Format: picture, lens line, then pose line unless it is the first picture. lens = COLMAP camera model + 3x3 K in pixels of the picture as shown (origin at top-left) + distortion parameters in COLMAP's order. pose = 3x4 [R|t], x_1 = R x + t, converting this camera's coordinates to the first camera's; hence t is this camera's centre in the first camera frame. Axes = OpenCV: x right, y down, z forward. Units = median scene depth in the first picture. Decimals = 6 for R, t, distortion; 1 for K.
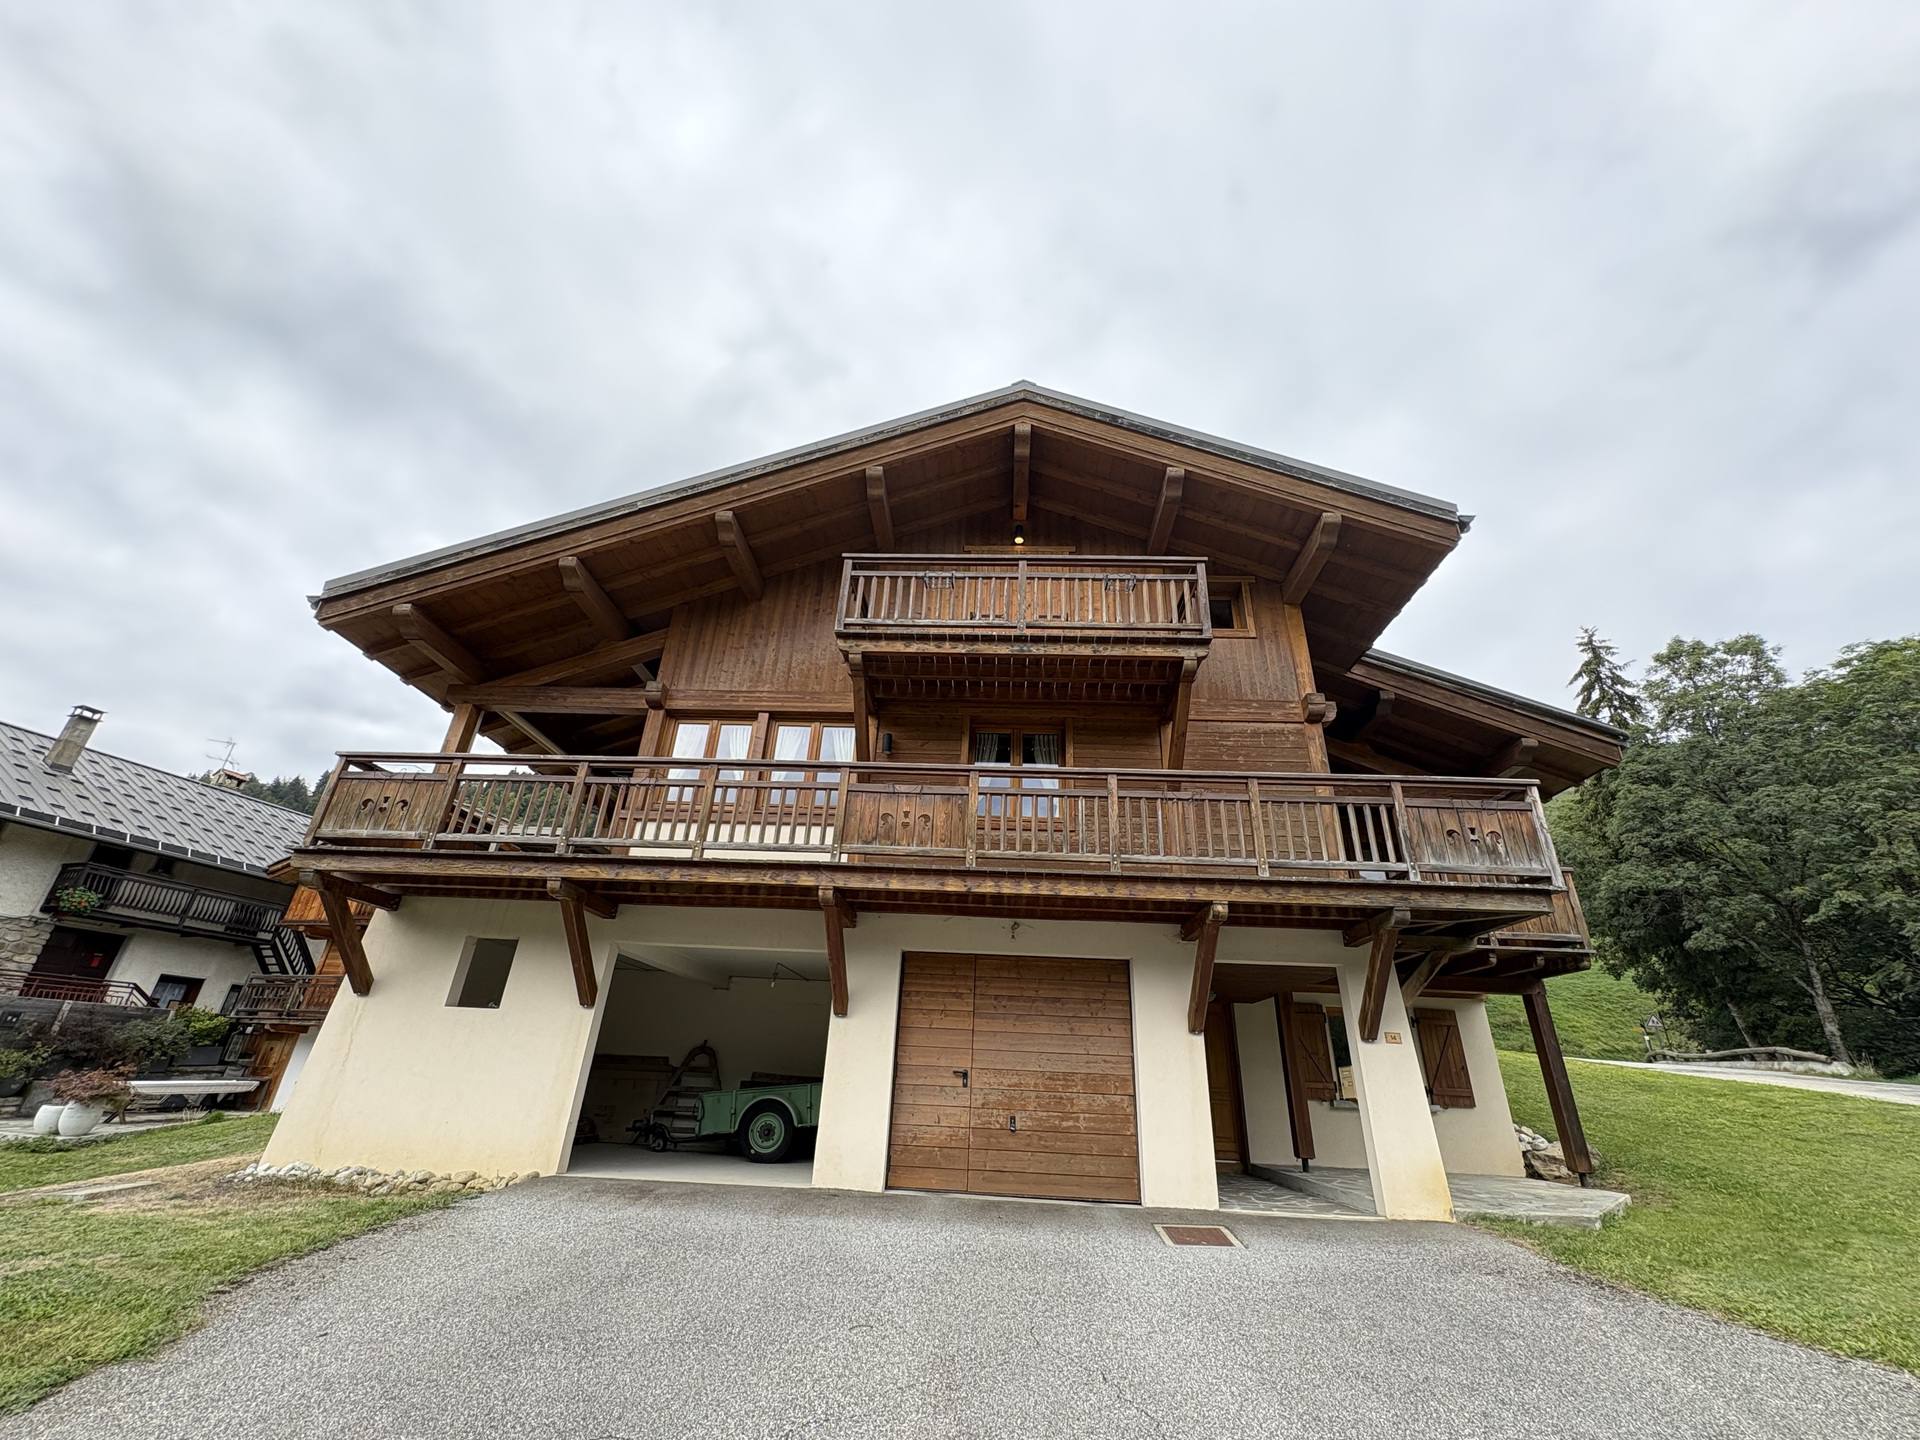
lens RADIAL K [[768.8, 0, 958.3], [0, 768.8, 718.8], [0, 0, 1]] dist [0.000350, -0.000108]
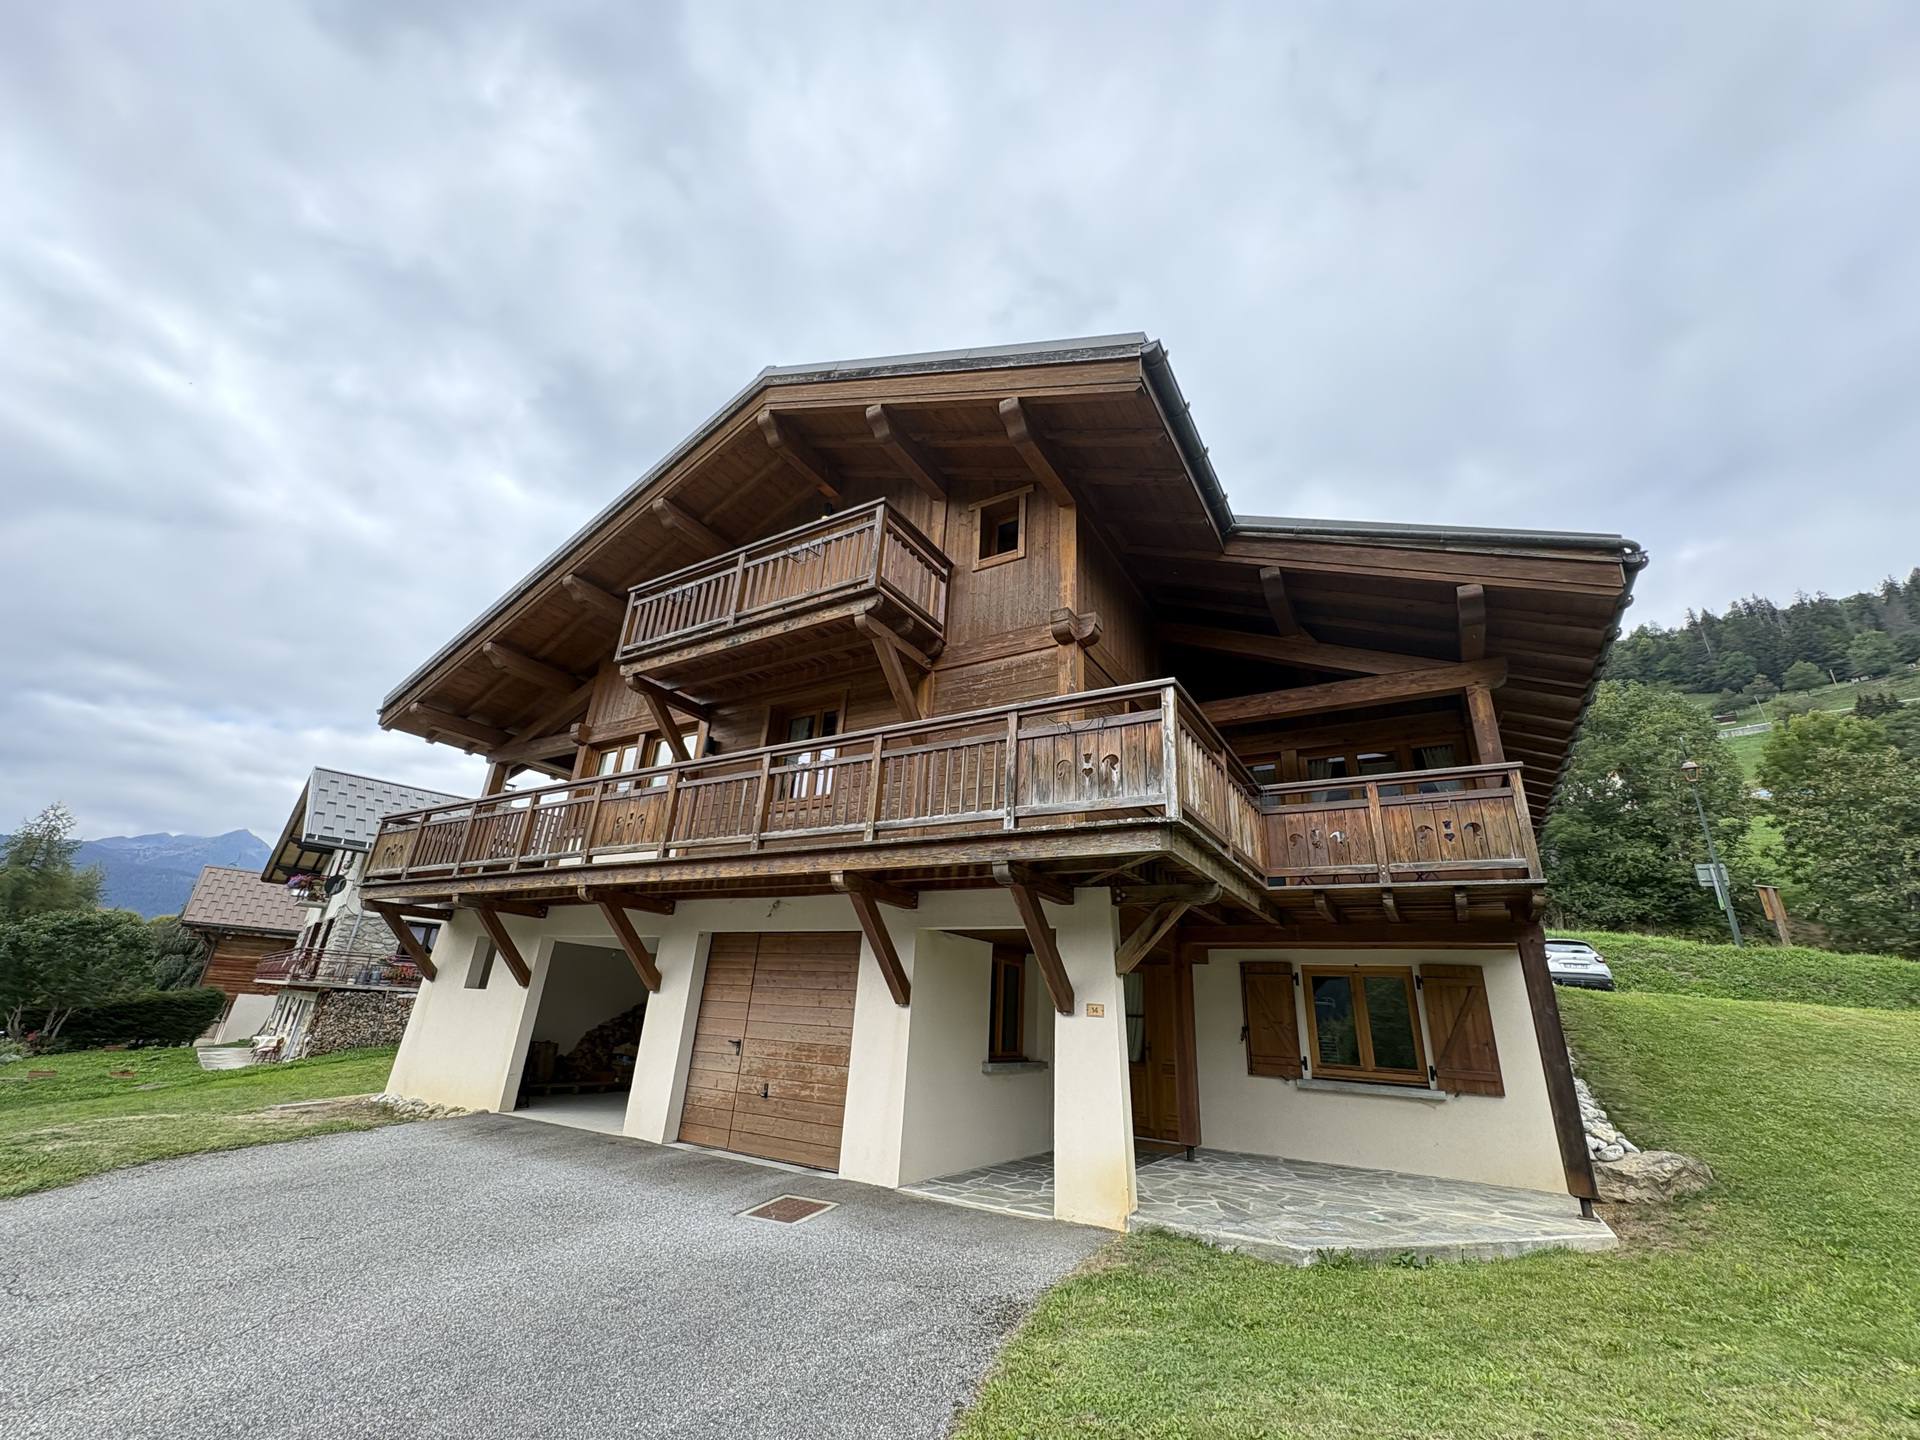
lens RADIAL K [[768.8, 0, 958.3], [0, 768.8, 718.8], [0, 0, 1]] dist [0.000350, -0.000108]
pose [[0.876481, -0.171892, -0.449705, 0.802565], [0.194206, 0.980954, 0.003557, 0.067147], [0.440529, -0.090453, 0.893170, 0.201187]]
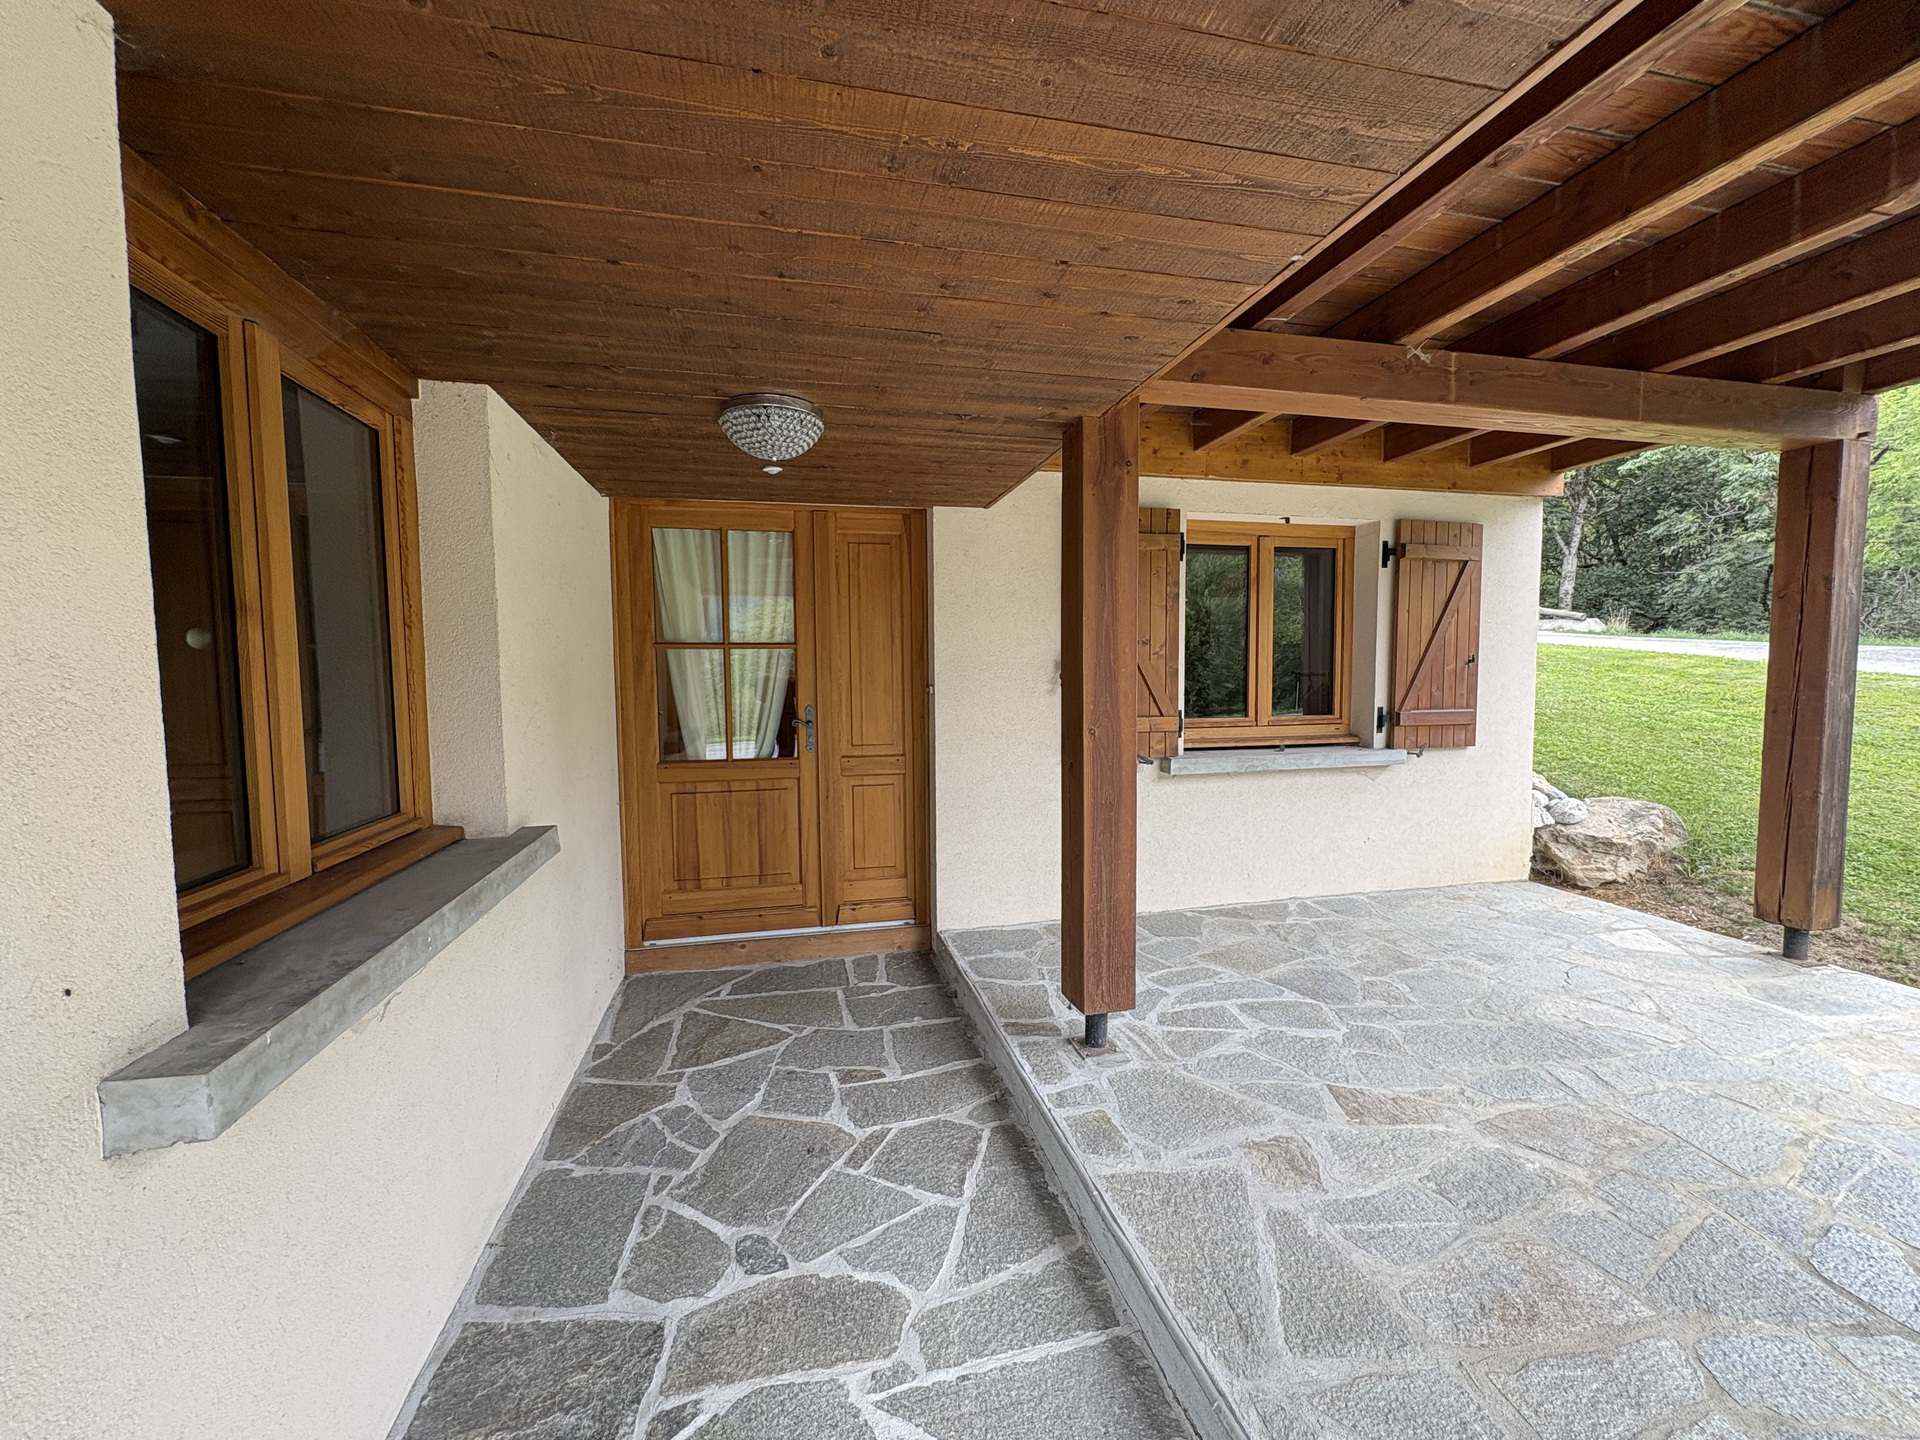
lens RADIAL K [[768.8, 0, 958.3], [0, 768.8, 718.8], [0, 0, 1]] dist [0.000350, -0.000108]
pose [[0.962974, -0.067165, 0.261093, 0.393270], [-0.070734, 0.871594, 0.485098, 0.410010], [-0.260149, -0.485605, 0.834572, 0.967318]]
